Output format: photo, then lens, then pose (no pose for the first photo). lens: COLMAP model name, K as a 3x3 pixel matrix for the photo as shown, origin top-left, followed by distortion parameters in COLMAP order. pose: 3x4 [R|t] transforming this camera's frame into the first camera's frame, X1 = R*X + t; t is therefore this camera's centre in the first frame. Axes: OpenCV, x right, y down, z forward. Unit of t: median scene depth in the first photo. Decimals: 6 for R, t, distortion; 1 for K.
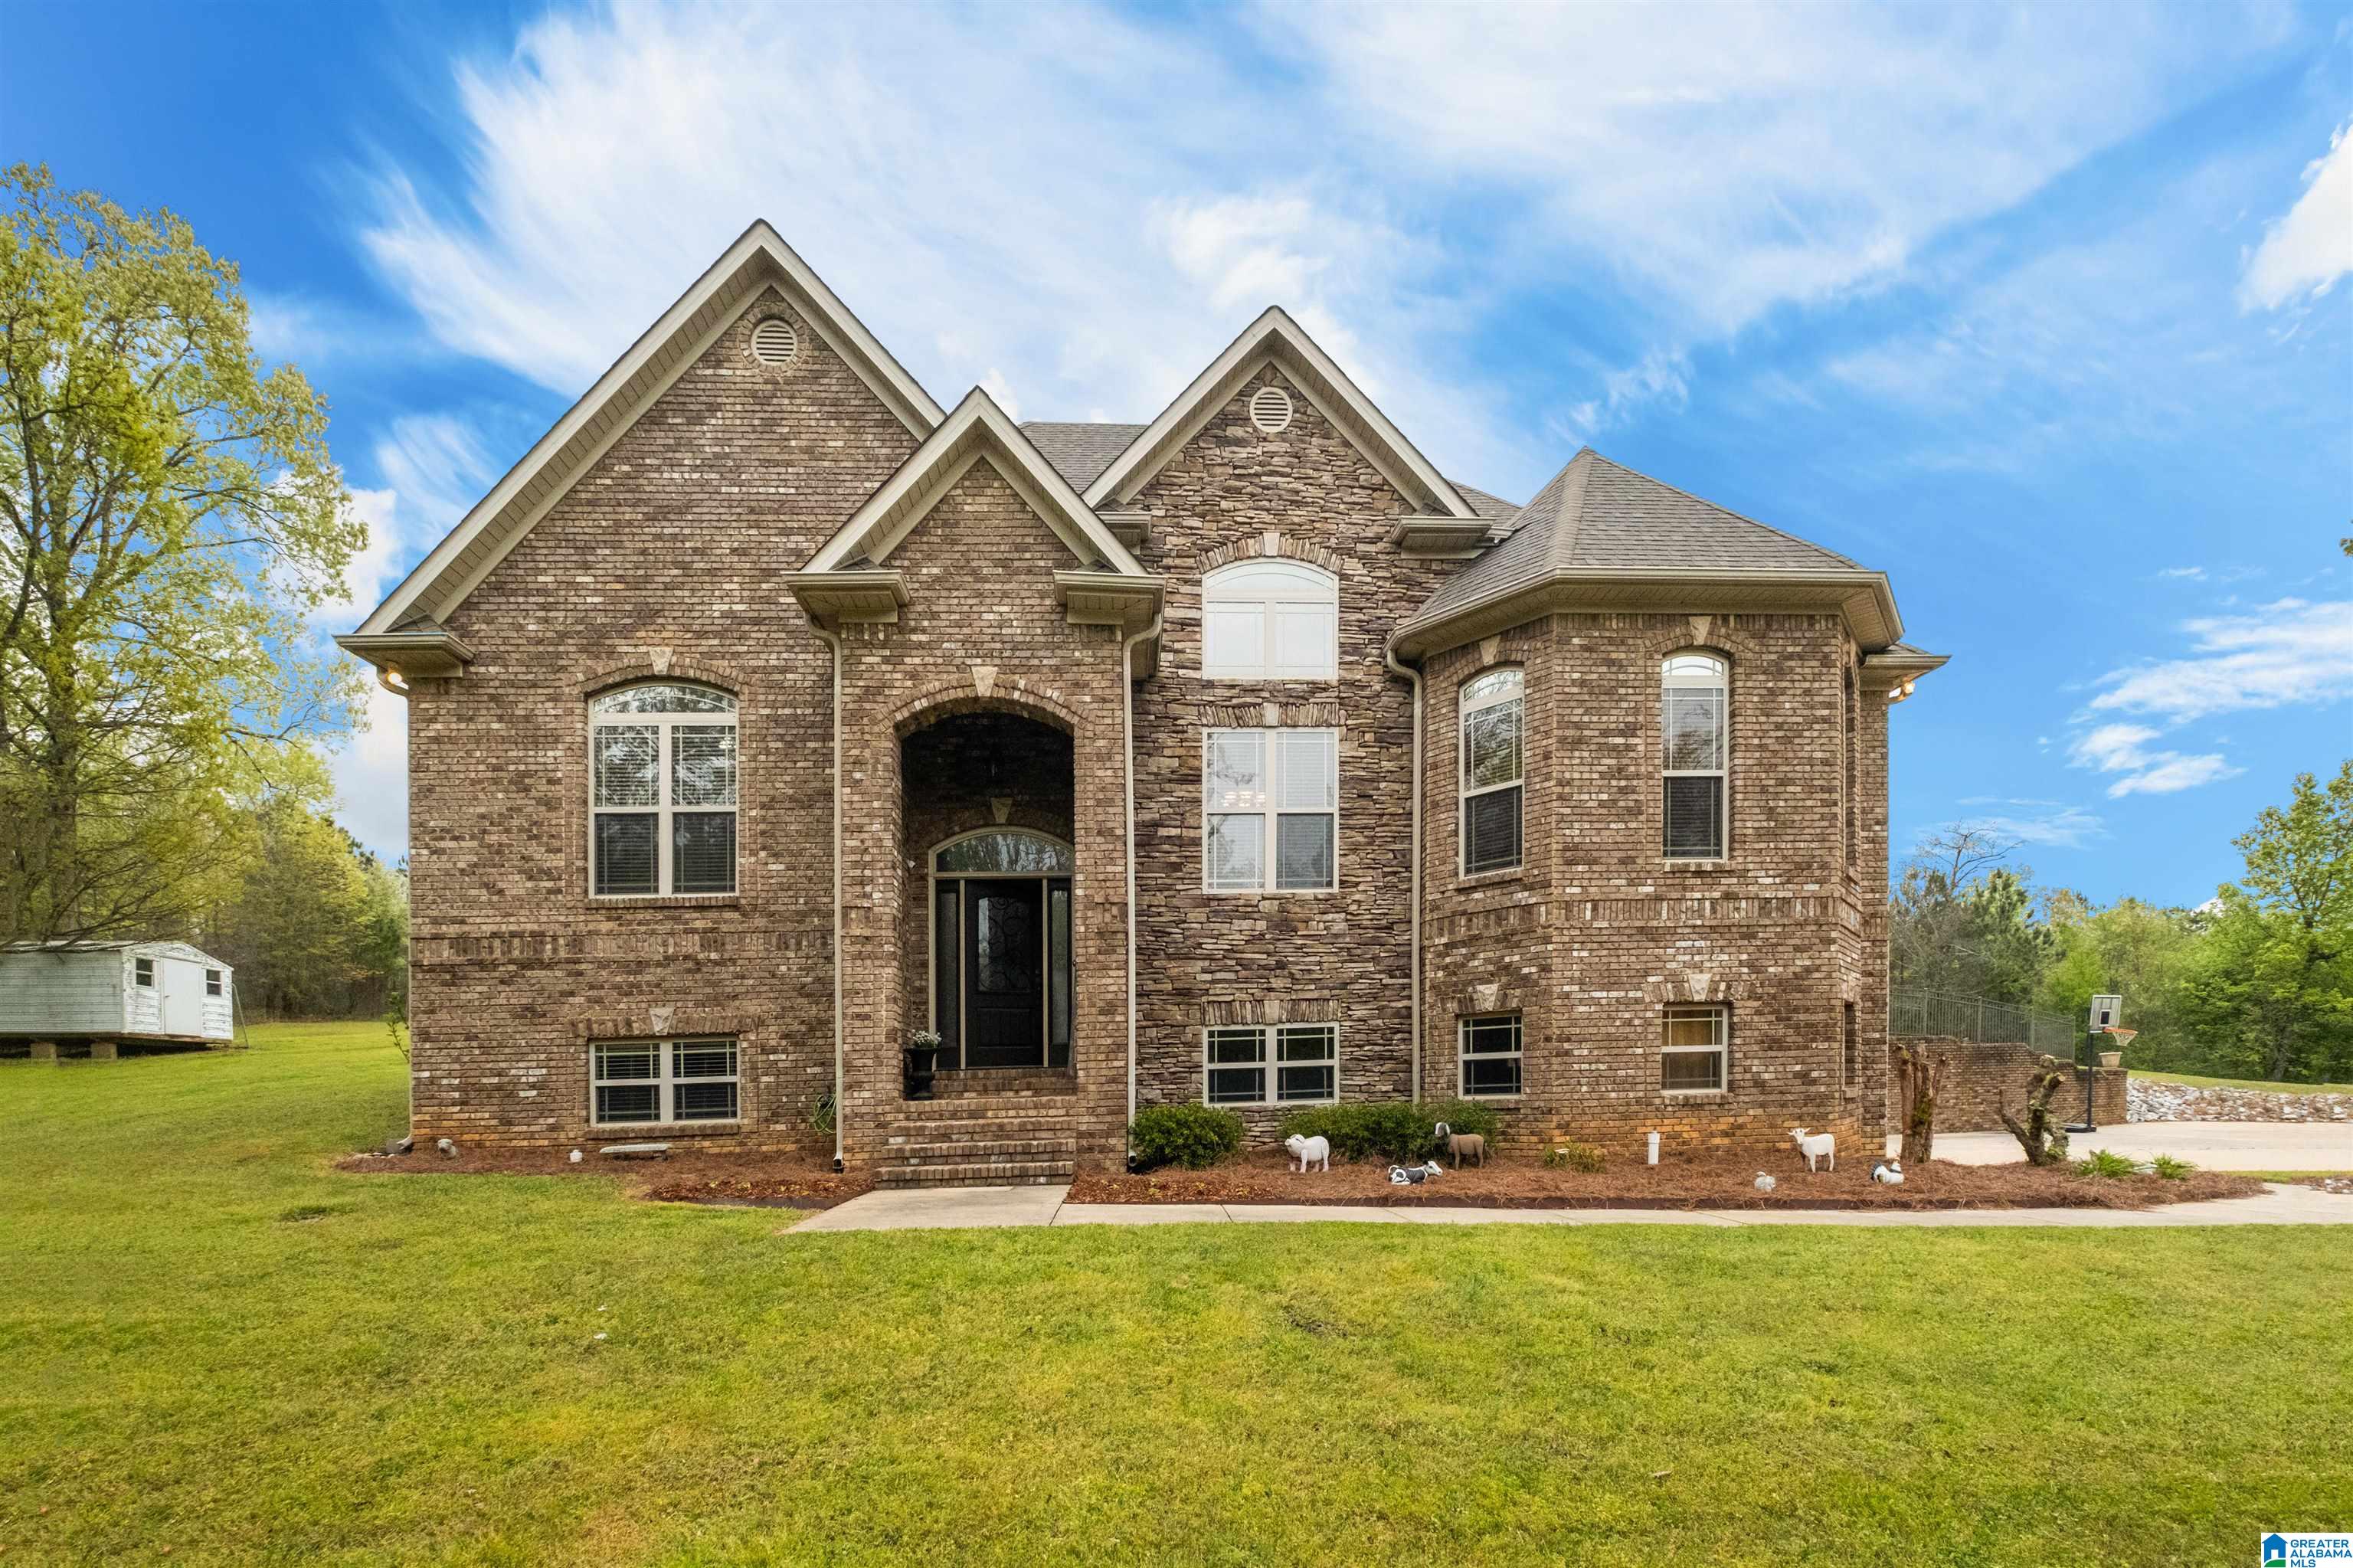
lens RADIAL K [[1025.6, 0, 1171.8], [0, 1025.6, 785.9], [0, 0, 1]] dist [-0.005440, -0.000416]
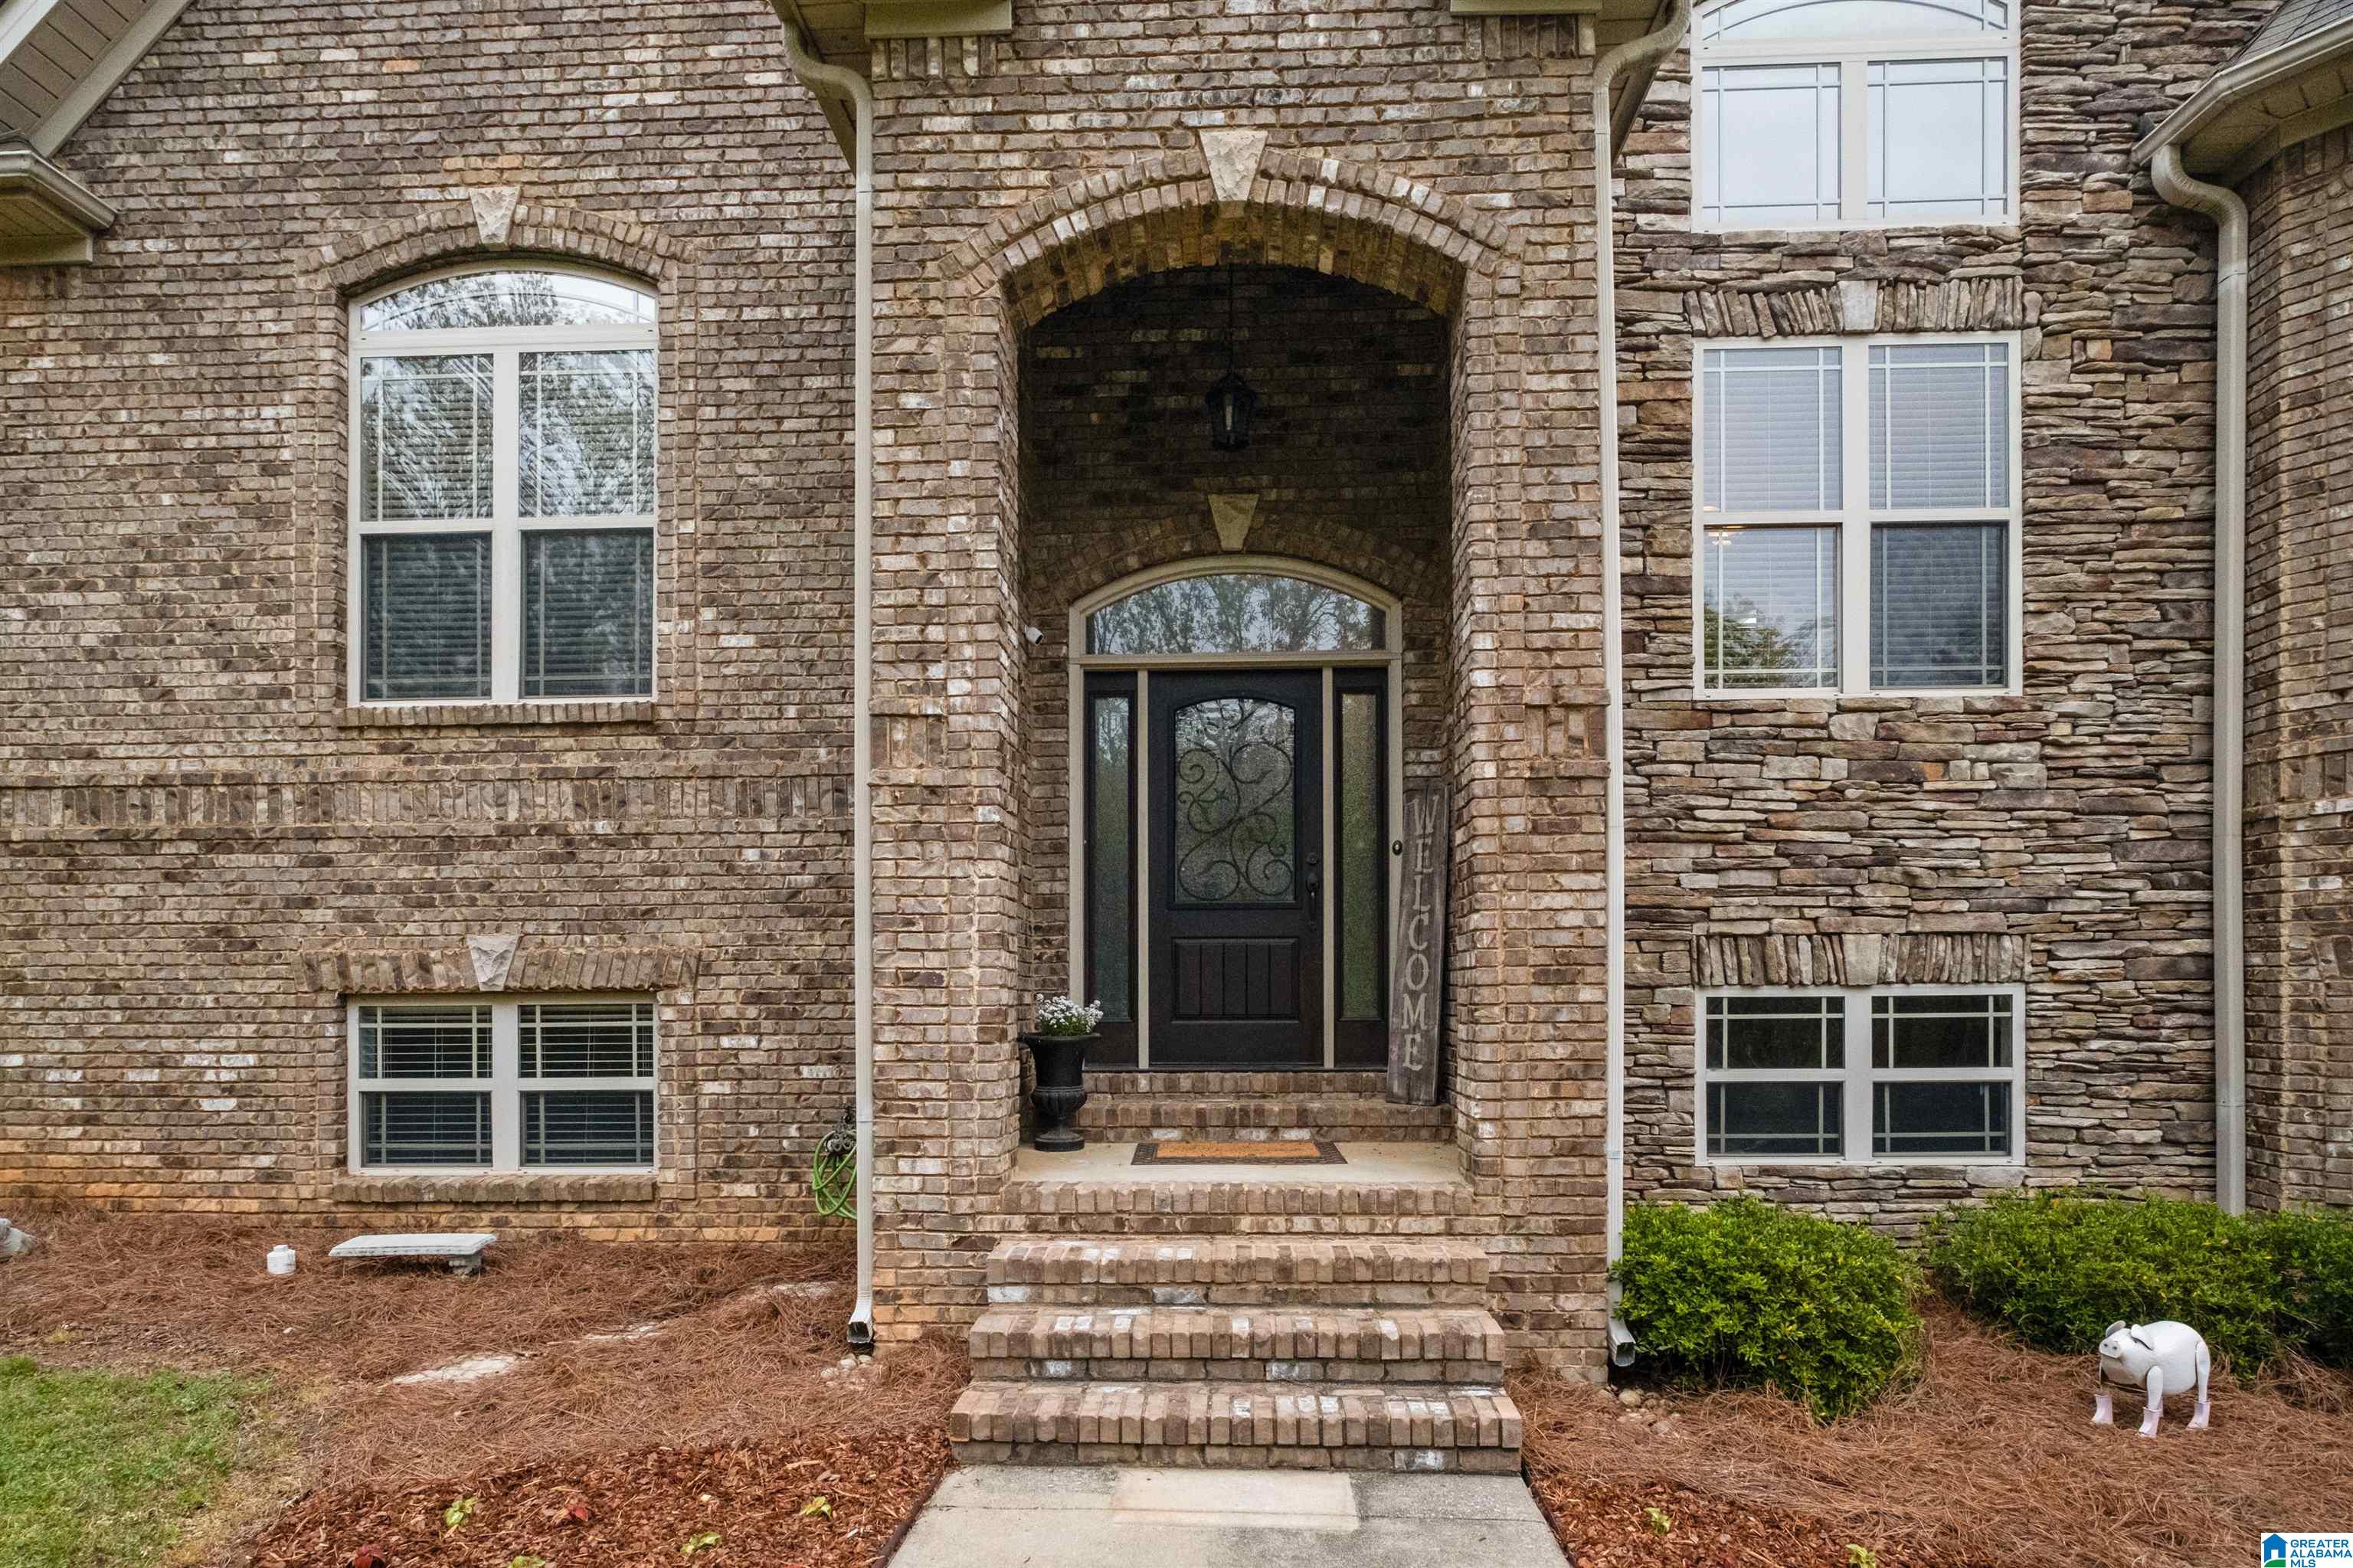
lens RADIAL K [[798.3, 0, 1259.4], [0, 798.3, 719.0], [0, 0, 1]] dist [-0.002482, 0.000071]
pose [[0.995748, 0.016012, 0.090719, -0.193488], [-0.020129, 0.998800, 0.044650, 0.101386], [-0.089895, -0.046286, 0.994875, 0.660117]]
